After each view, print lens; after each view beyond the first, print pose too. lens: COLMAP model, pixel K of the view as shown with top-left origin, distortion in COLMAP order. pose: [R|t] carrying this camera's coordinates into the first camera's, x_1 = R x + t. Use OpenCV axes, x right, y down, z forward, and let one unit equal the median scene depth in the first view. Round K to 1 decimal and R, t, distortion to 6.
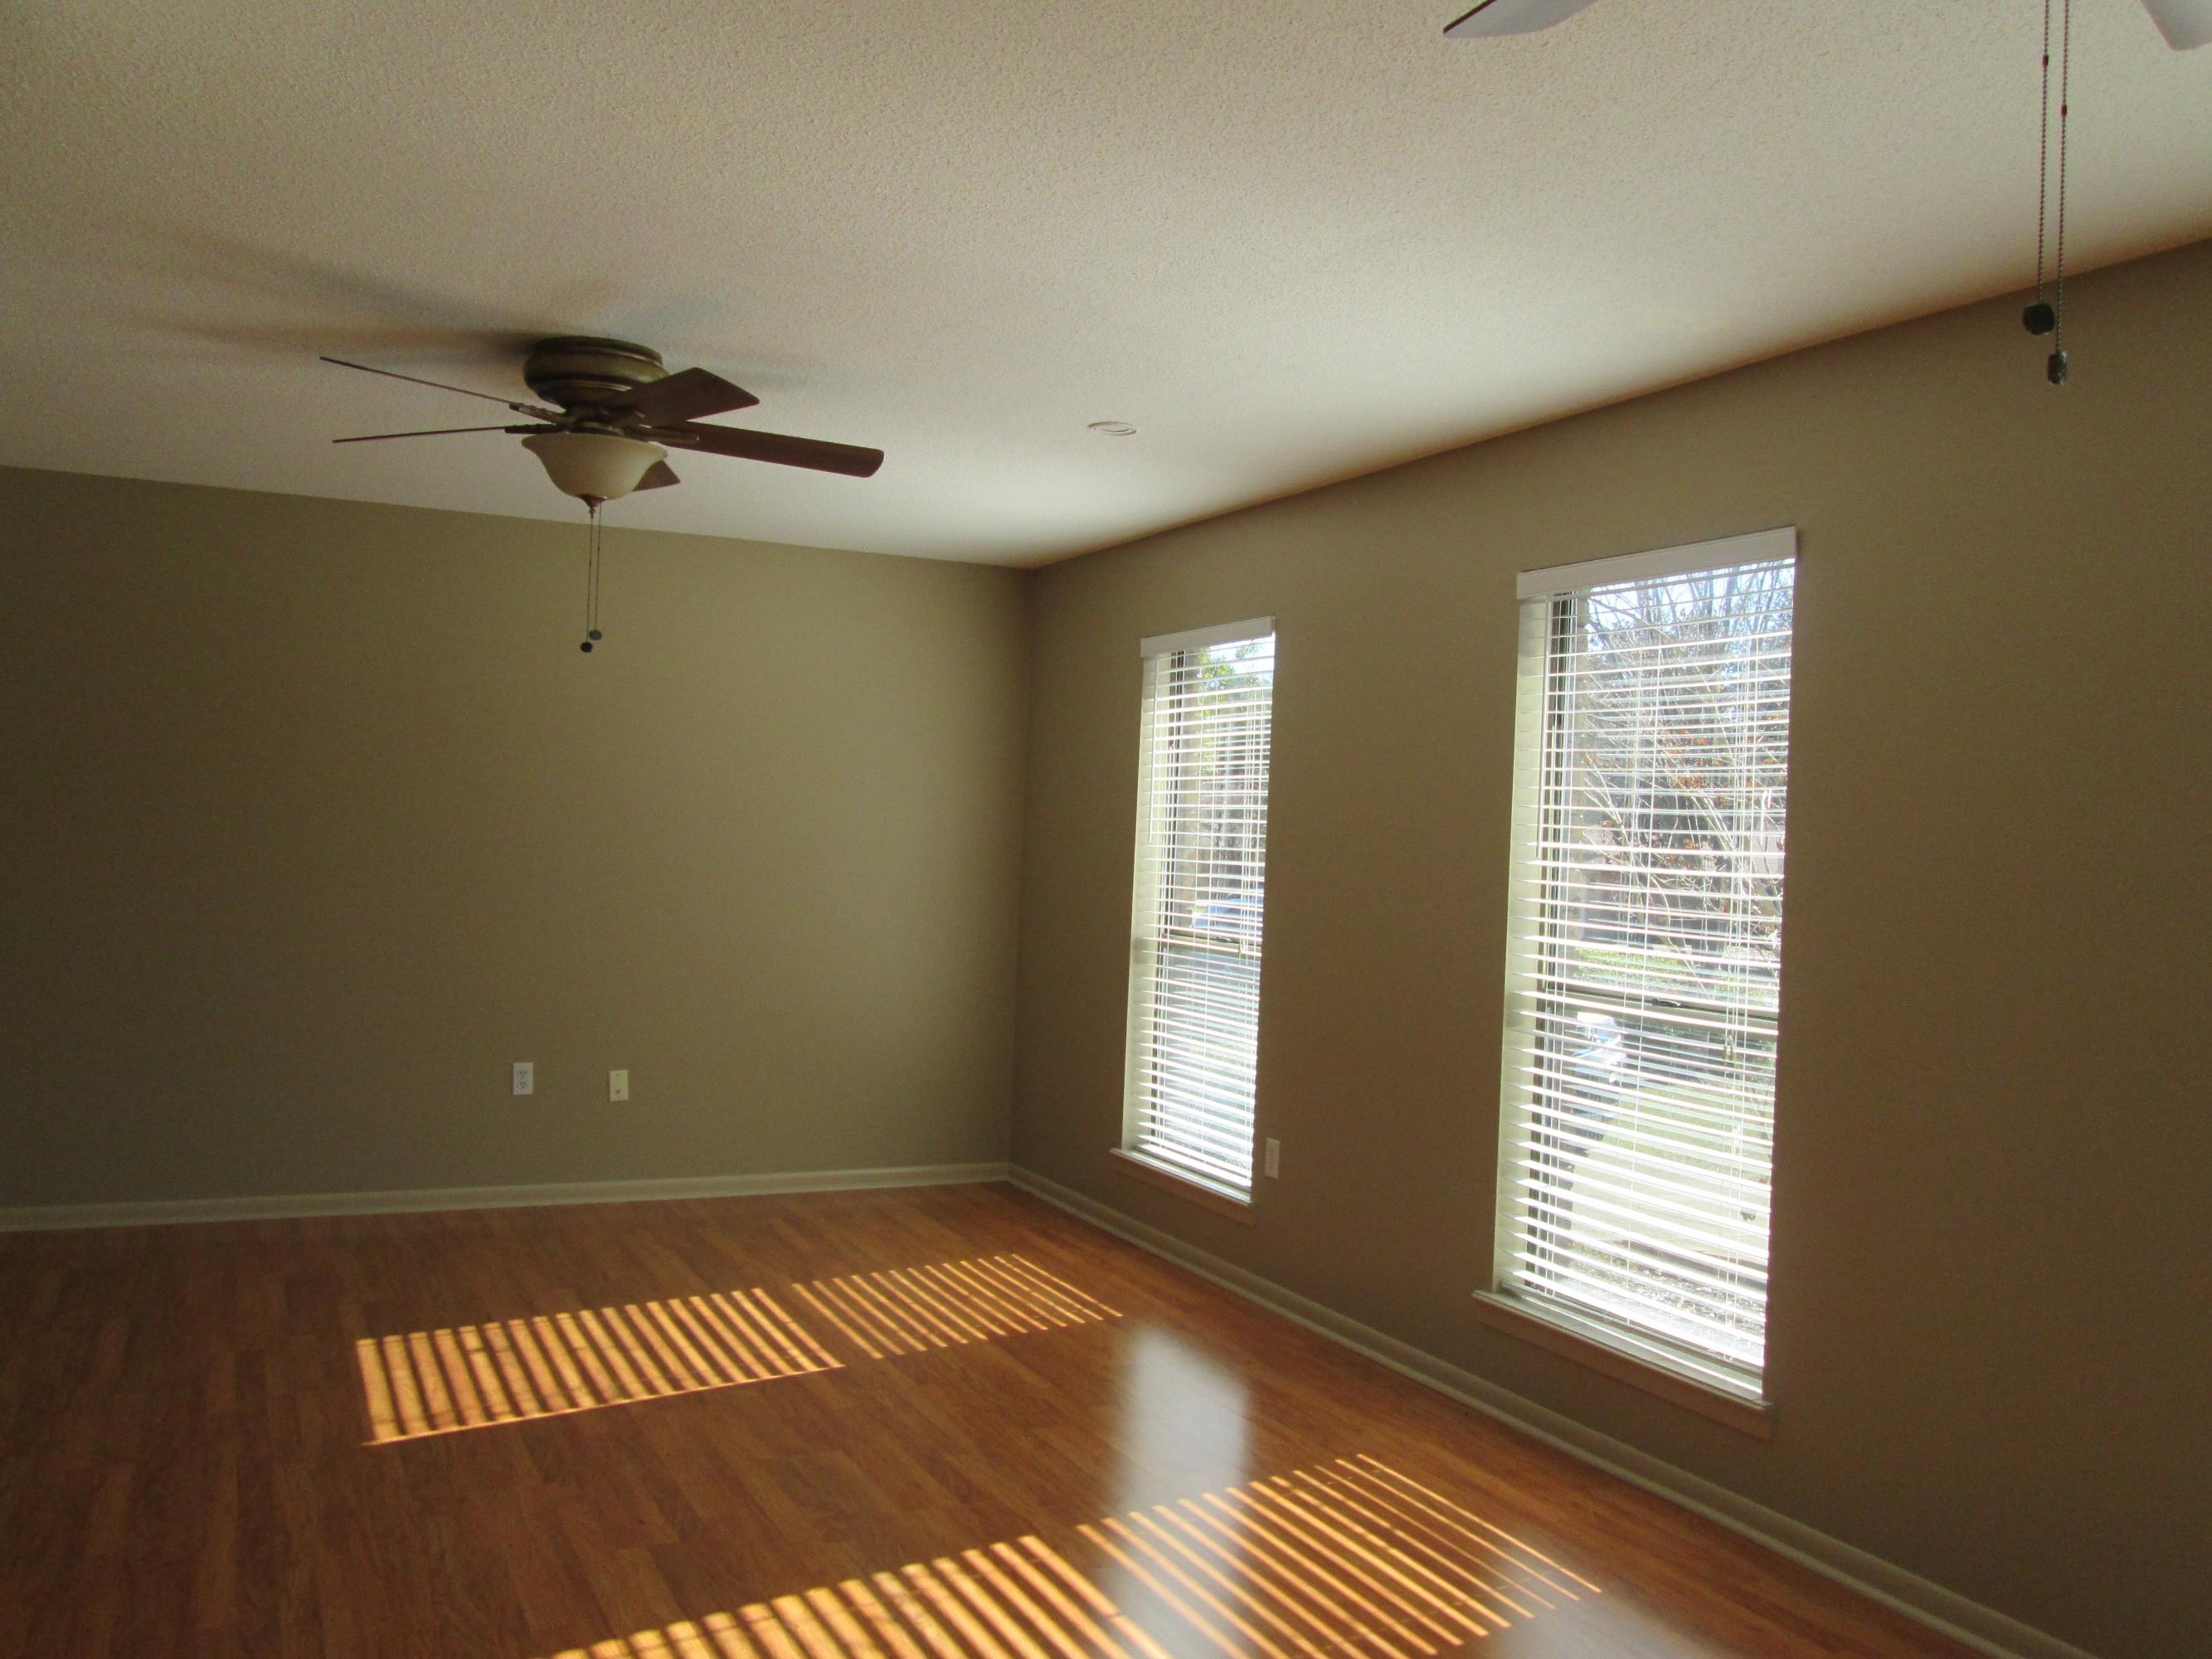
lens RADIAL K [[1840.2, 0, 1106.0], [0, 1840.2, 829.5], [0, 0, 1]] dist [-0.032057, -0.001399]
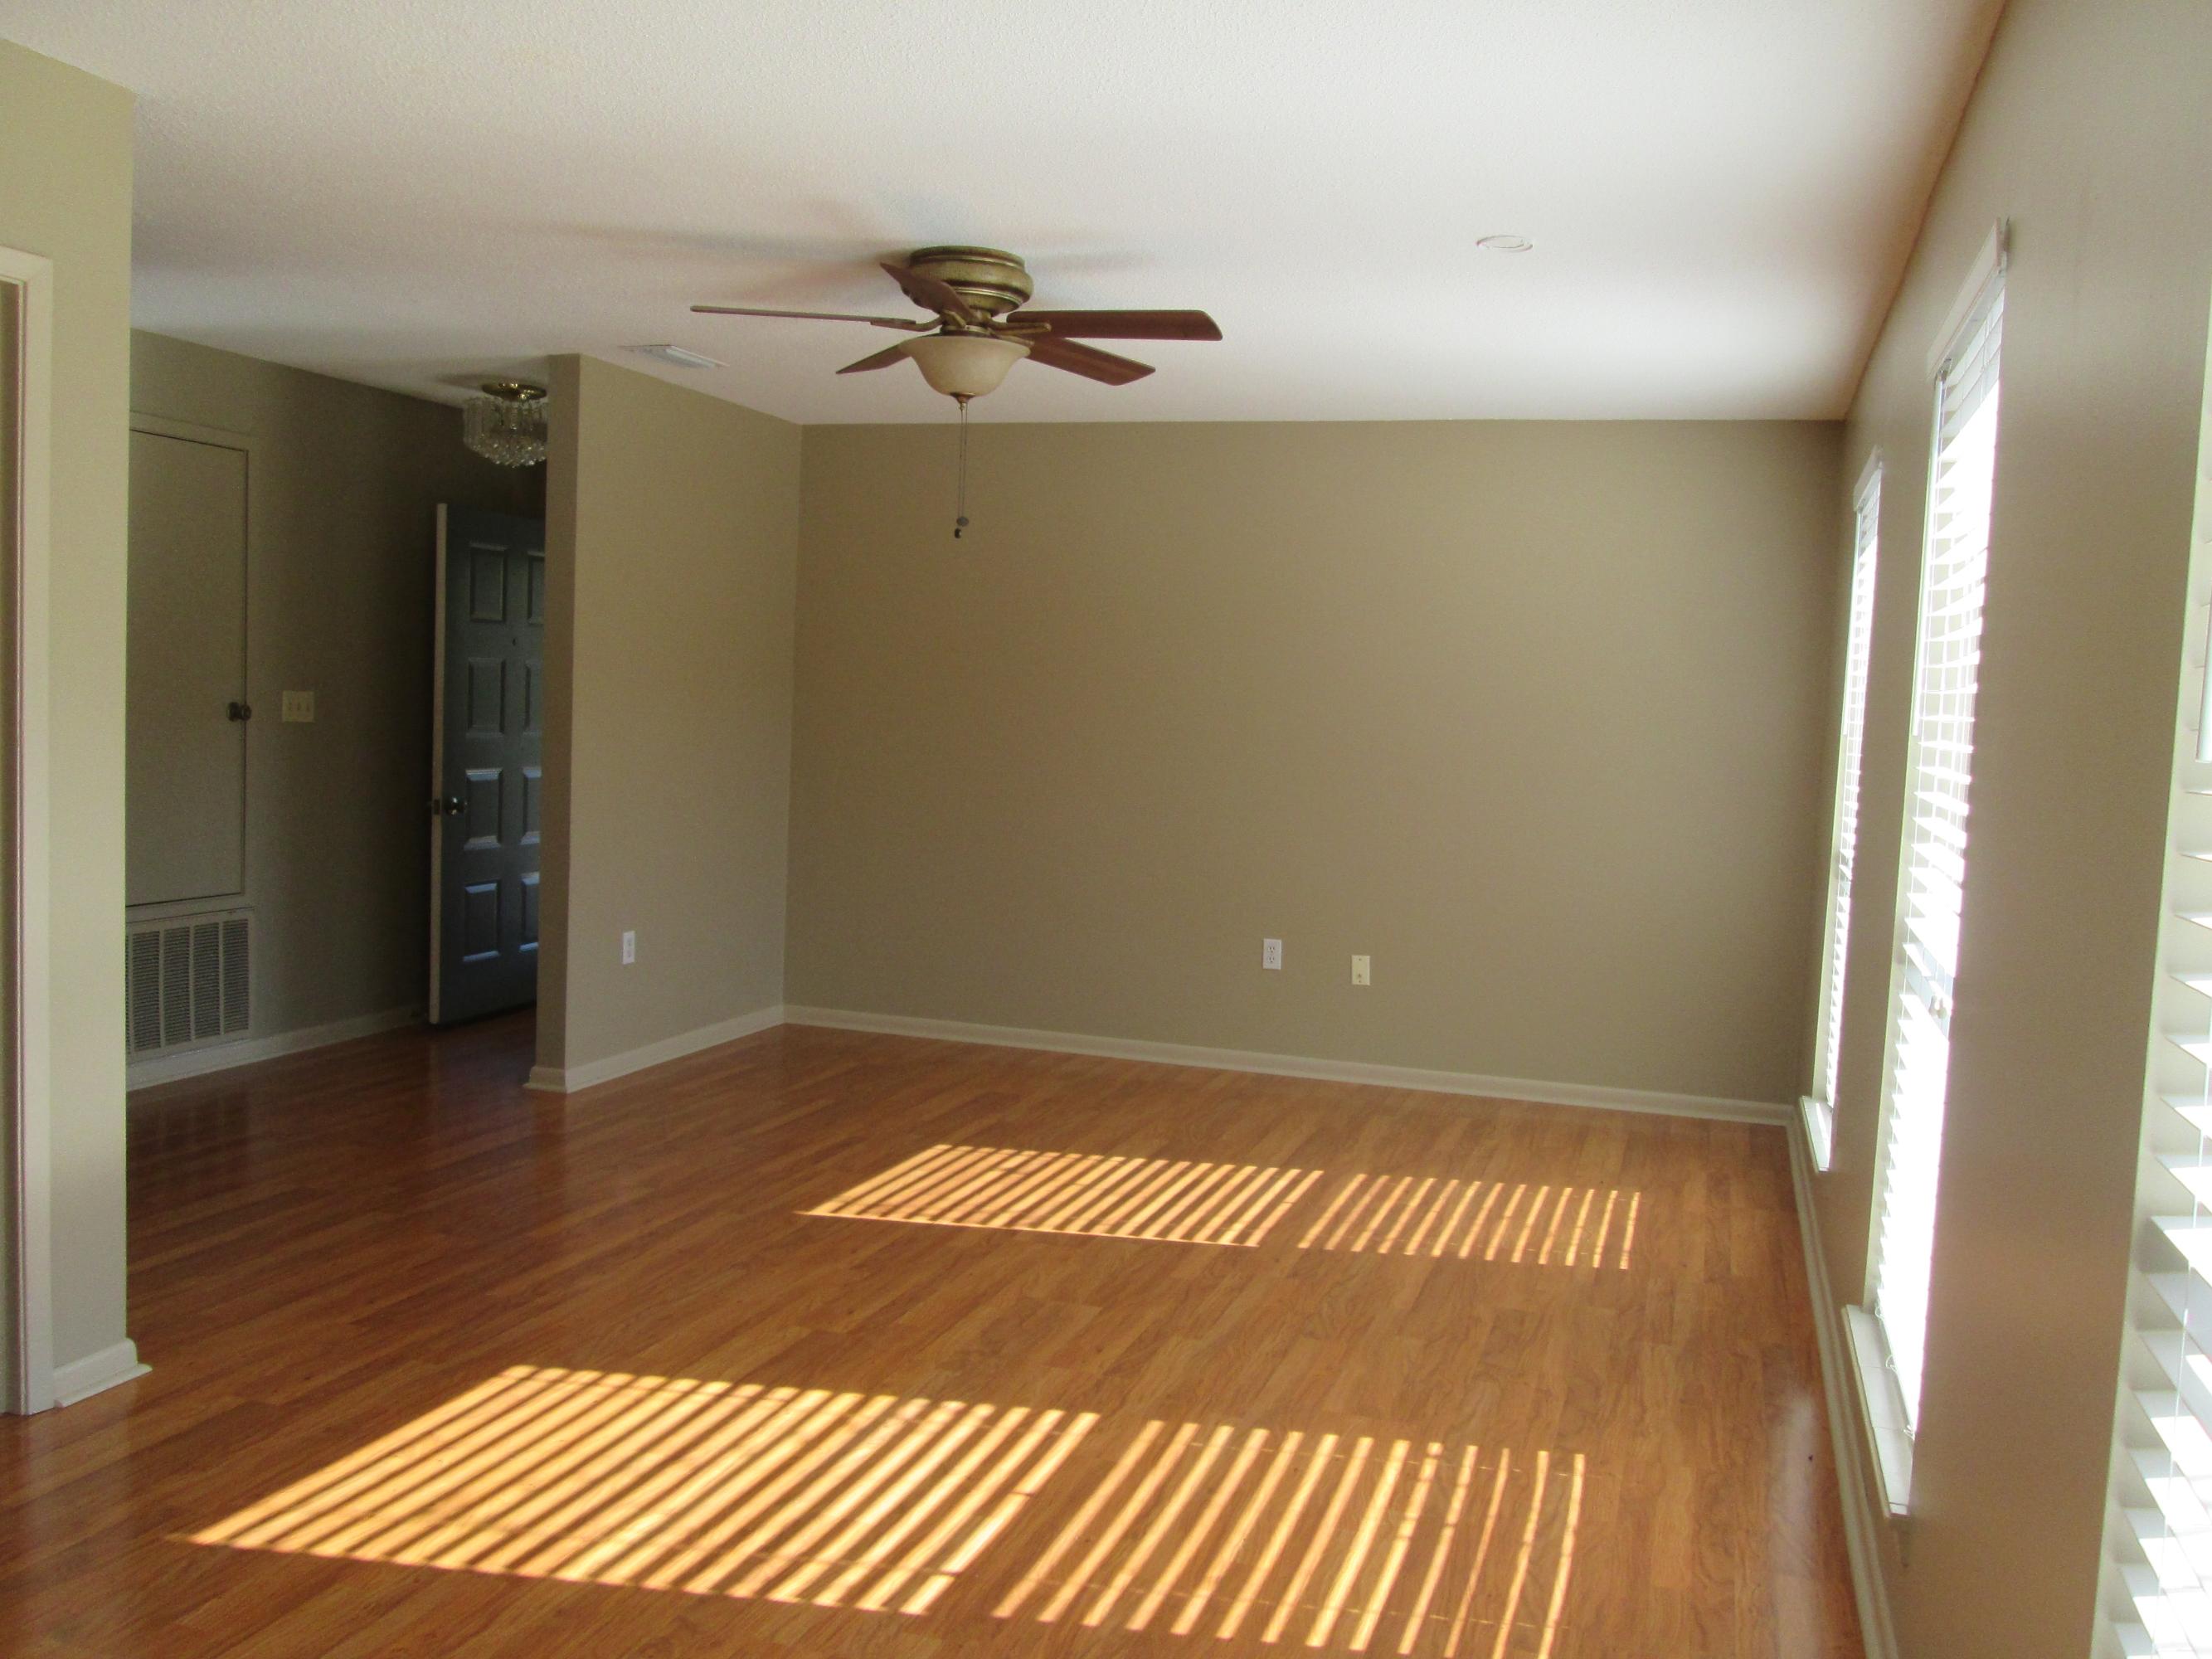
lens RADIAL K [[1826.4, 0, 1106.0], [0, 1826.4, 829.5], [0, 0, 1]] dist [-0.046313, -0.006409]
pose [[0.719186, 0.041993, -0.693547, 0.529253], [-0.013996, 0.998845, 0.045966, 0.025388], [0.694677, -0.023351, 0.718943, 0.267713]]
